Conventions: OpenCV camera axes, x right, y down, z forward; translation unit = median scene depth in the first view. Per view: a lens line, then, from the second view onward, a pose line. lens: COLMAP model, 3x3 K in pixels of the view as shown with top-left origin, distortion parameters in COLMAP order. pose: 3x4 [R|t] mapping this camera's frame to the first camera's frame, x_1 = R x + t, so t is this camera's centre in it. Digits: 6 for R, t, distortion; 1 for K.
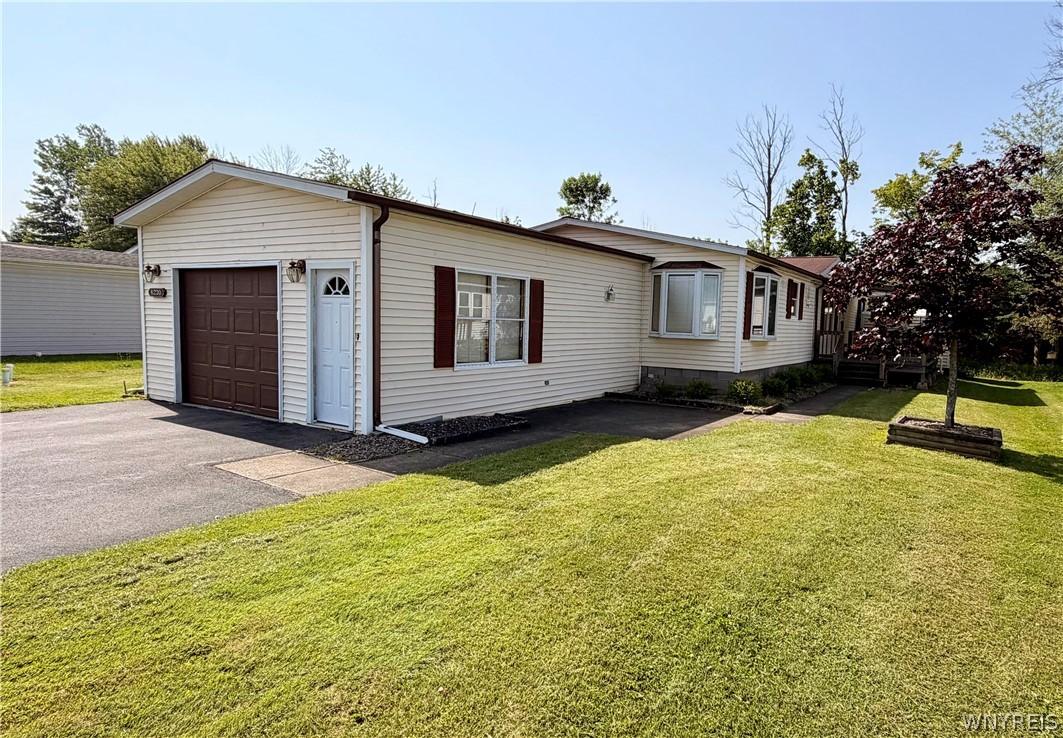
lens RADIAL K [[668.1, 0, 531.5], [0, 668.1, 369.0], [0, 0, 1]] dist [0.003175, 0.000056]
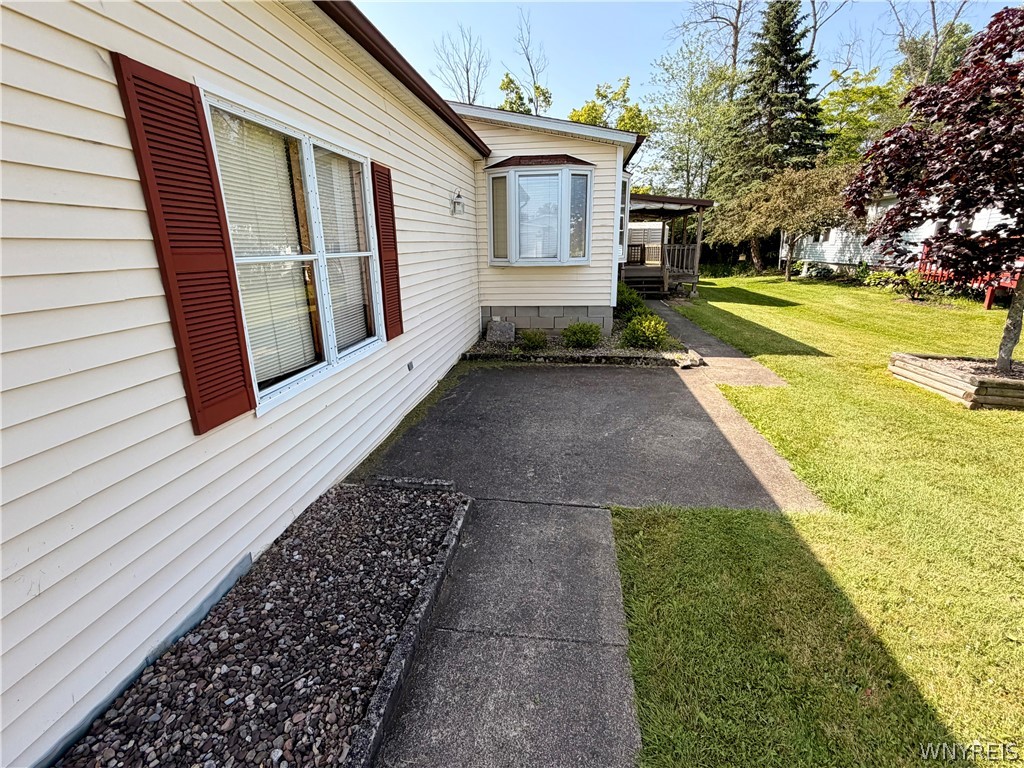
lens RADIAL K [[516.3, 0, 513.3], [0, 516.3, 394.8], [0, 0, 1]] dist [0.000555, 0.000114]
pose [[0.886373, -0.173844, 0.429093, -0.099260], [0.079105, 0.970063, 0.229608, -0.053552], [-0.456164, -0.169575, 0.873590, 0.631773]]
